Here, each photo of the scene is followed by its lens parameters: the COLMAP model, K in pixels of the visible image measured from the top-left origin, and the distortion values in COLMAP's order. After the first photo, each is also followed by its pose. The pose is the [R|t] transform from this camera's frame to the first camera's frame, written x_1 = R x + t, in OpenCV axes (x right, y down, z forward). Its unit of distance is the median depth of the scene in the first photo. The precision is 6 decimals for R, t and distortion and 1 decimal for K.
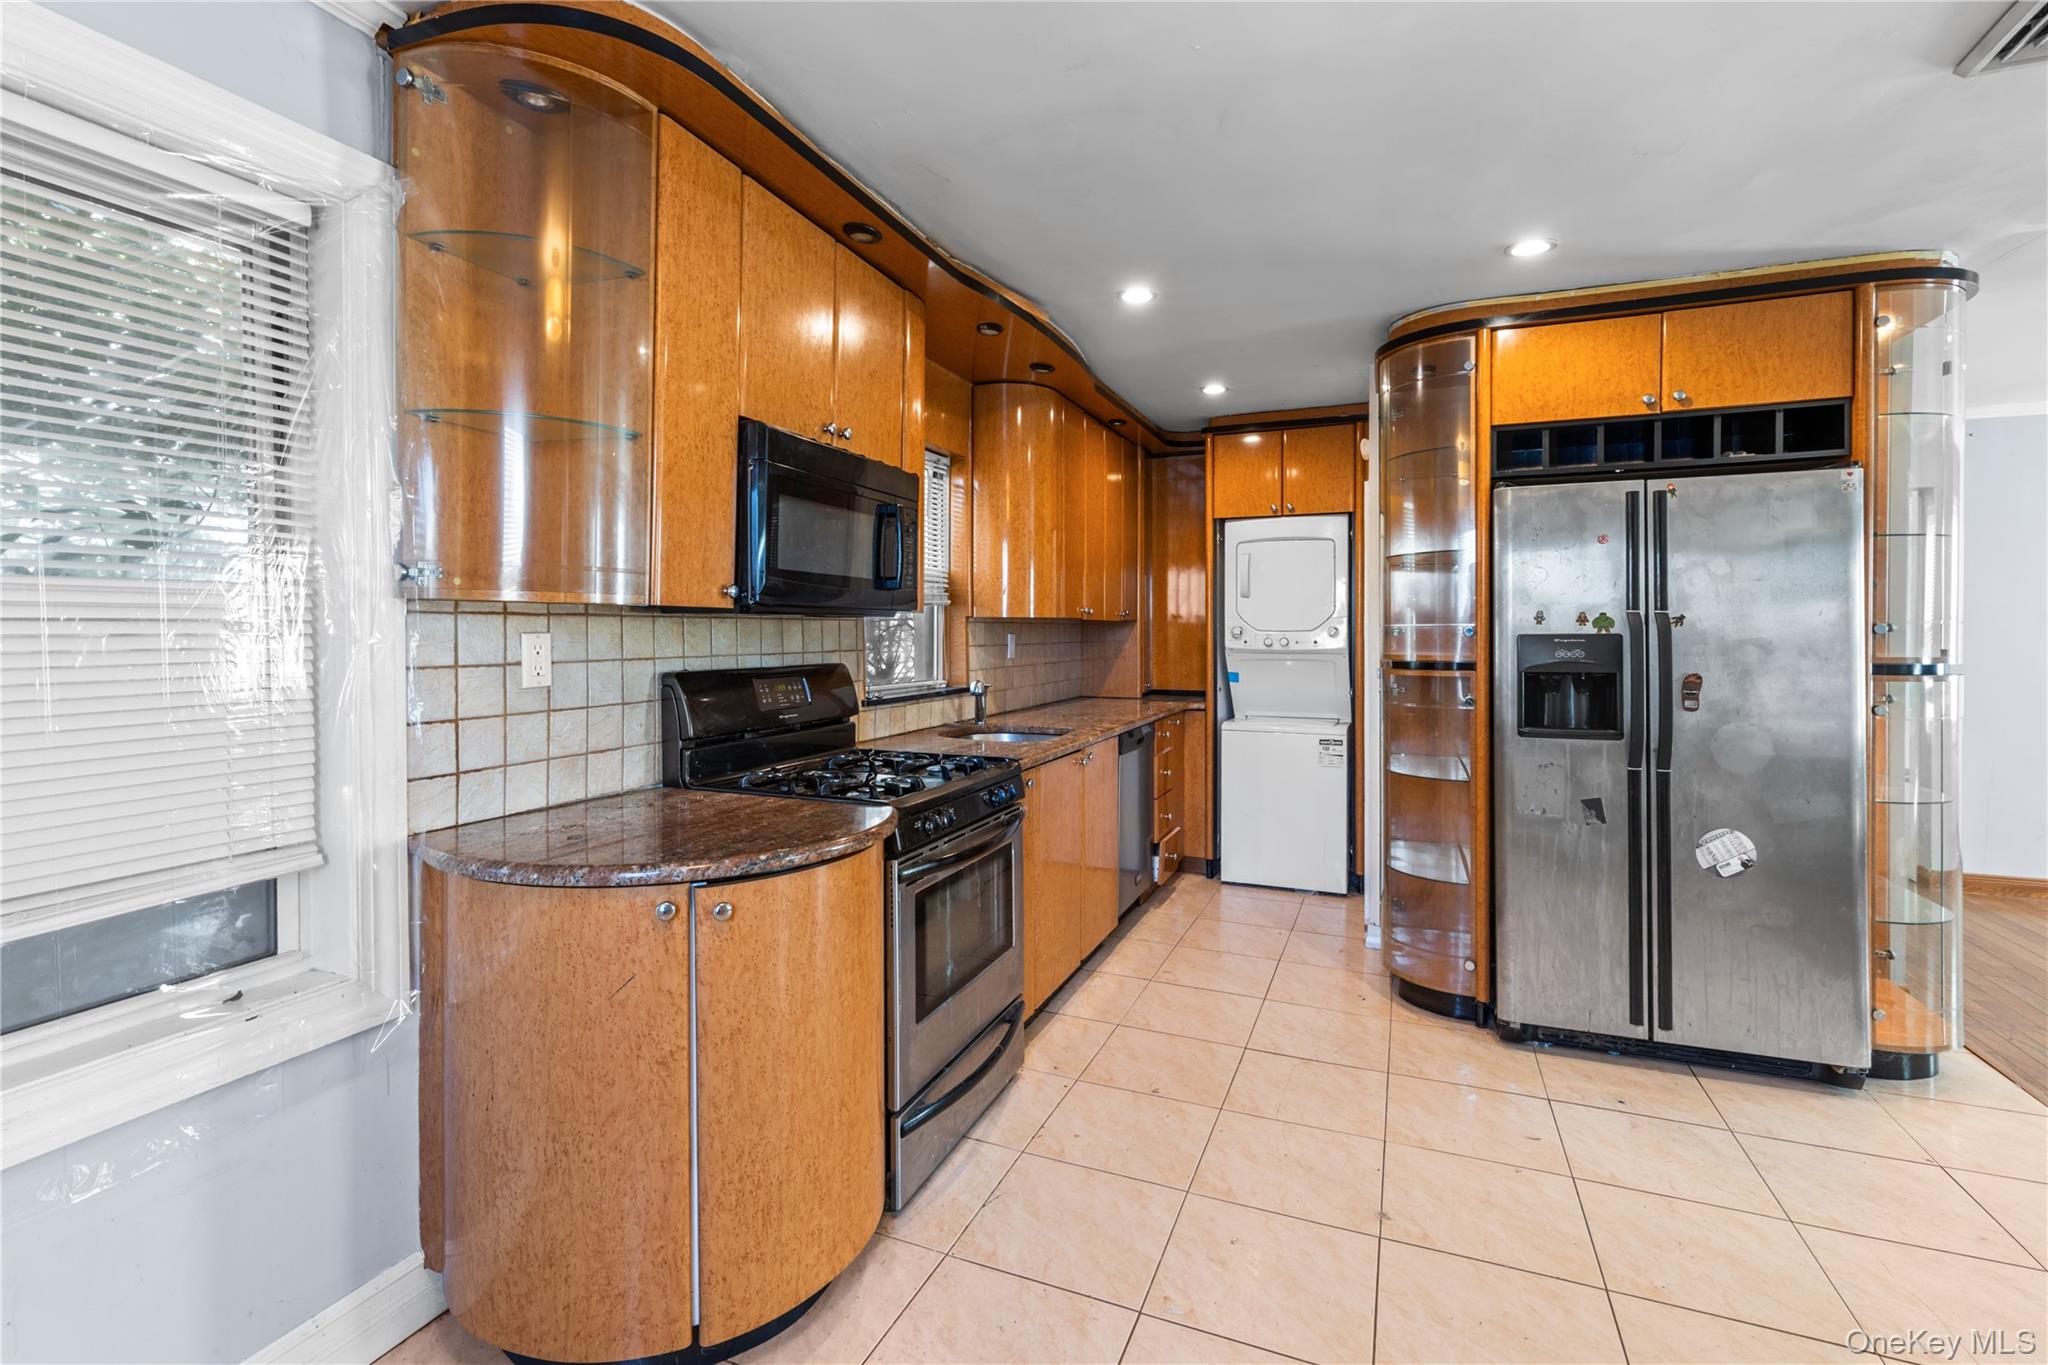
lens RADIAL K [[943.2, 0, 1024.3], [0, 943.2, 651.4], [0, 0, 1]] dist [0.002035, -0.000222]
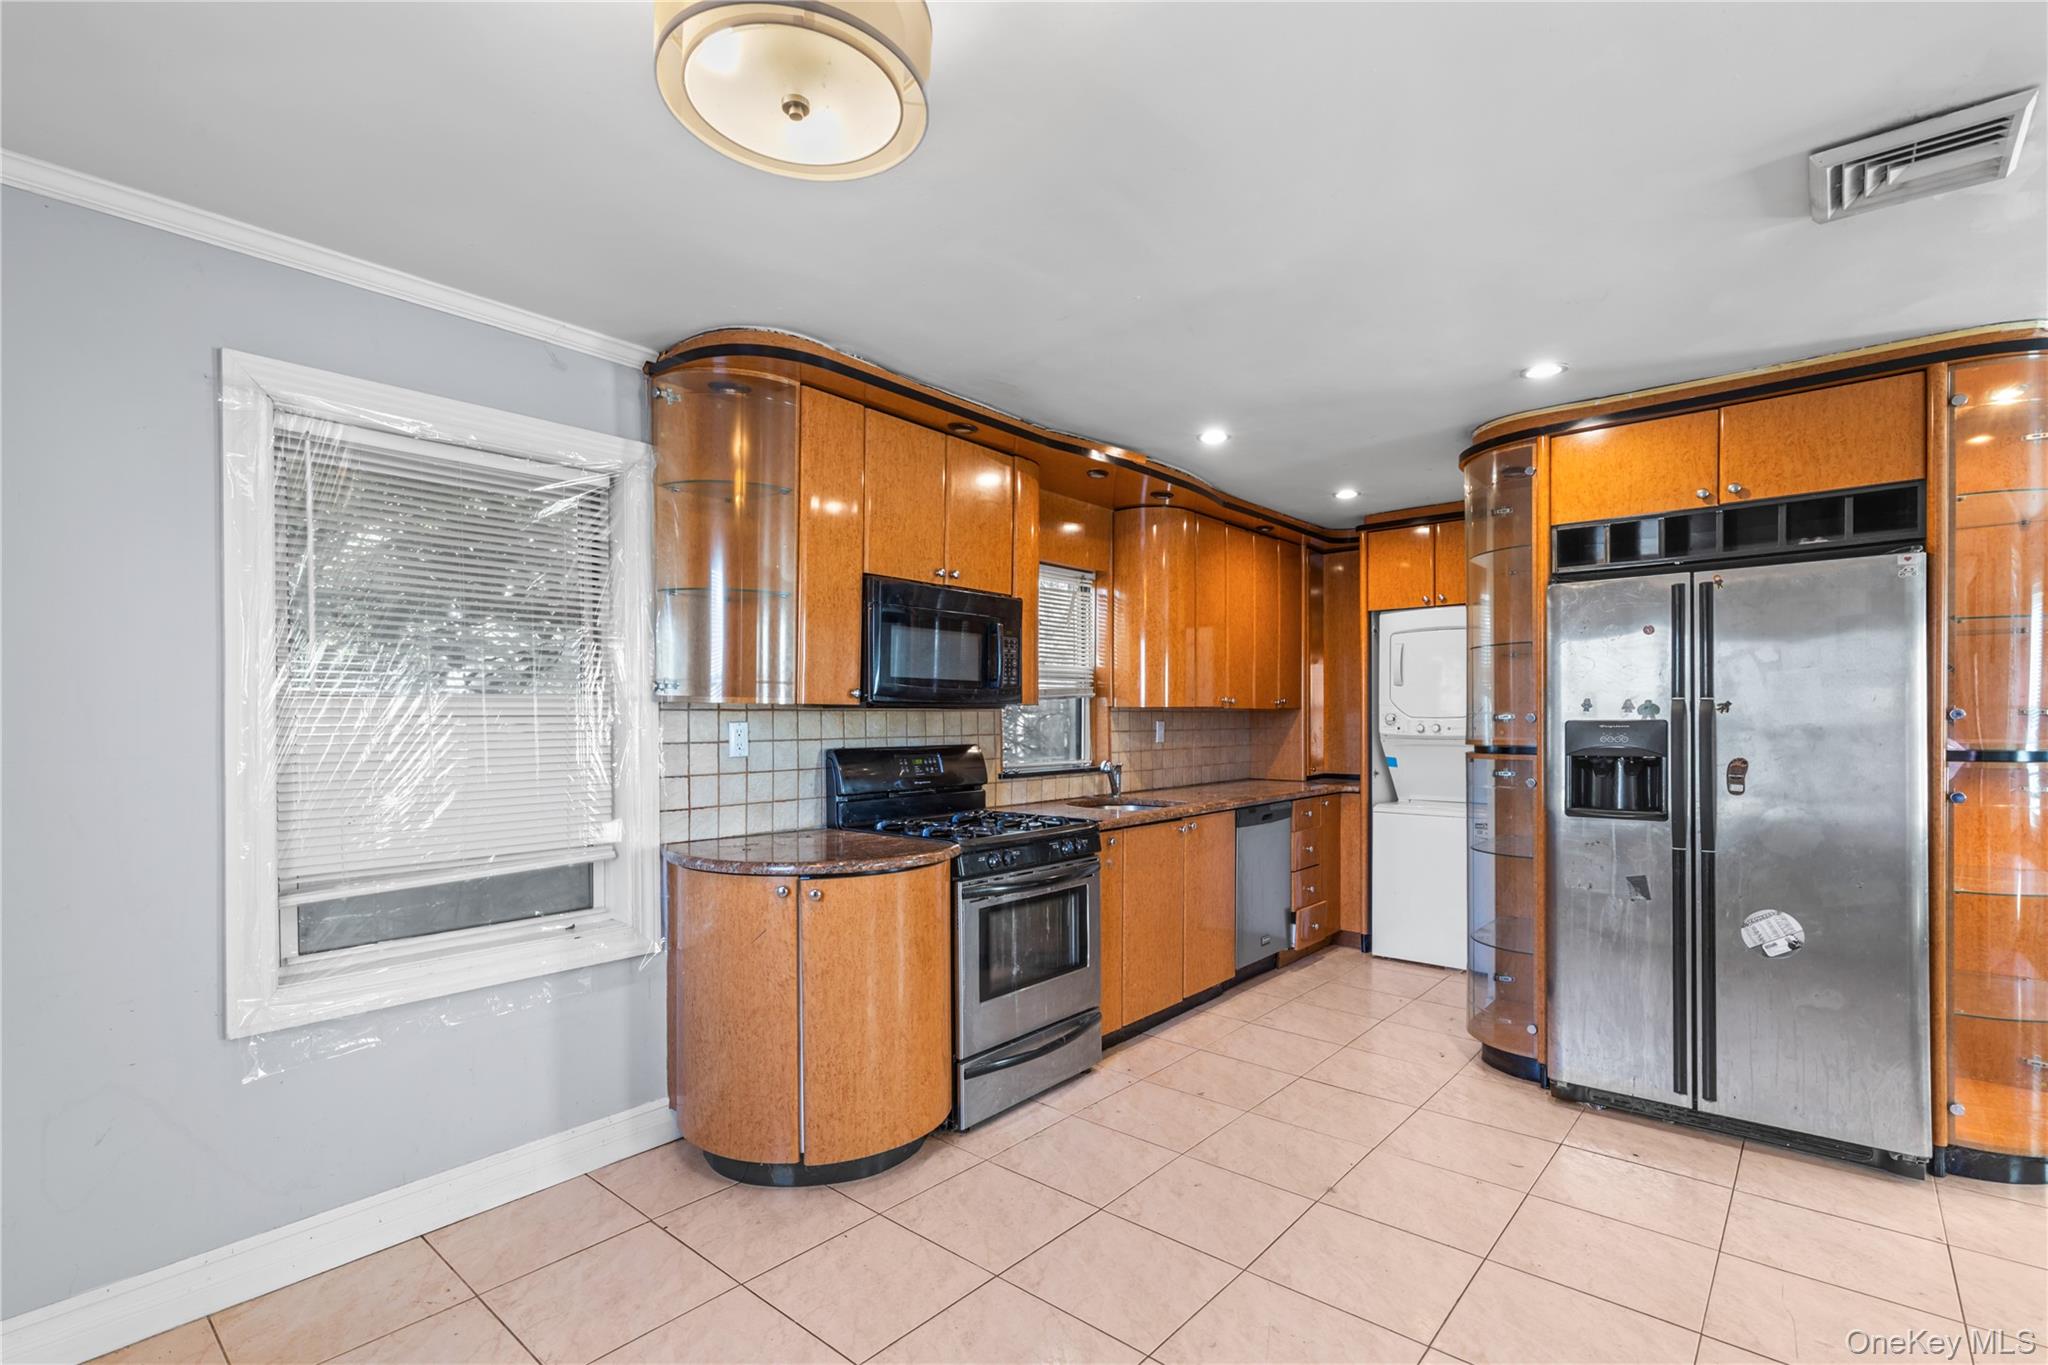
lens RADIAL K [[969.6, 0, 1022.3], [0, 969.6, 740.0], [0, 0, 1]] dist [0.002445, 0.000400]
pose [[0.948710, 0.003562, -0.316127, 0.306223], [-0.003040, 0.999993, 0.002146, 0.003625], [0.316132, -0.001075, 0.948714, -0.260829]]
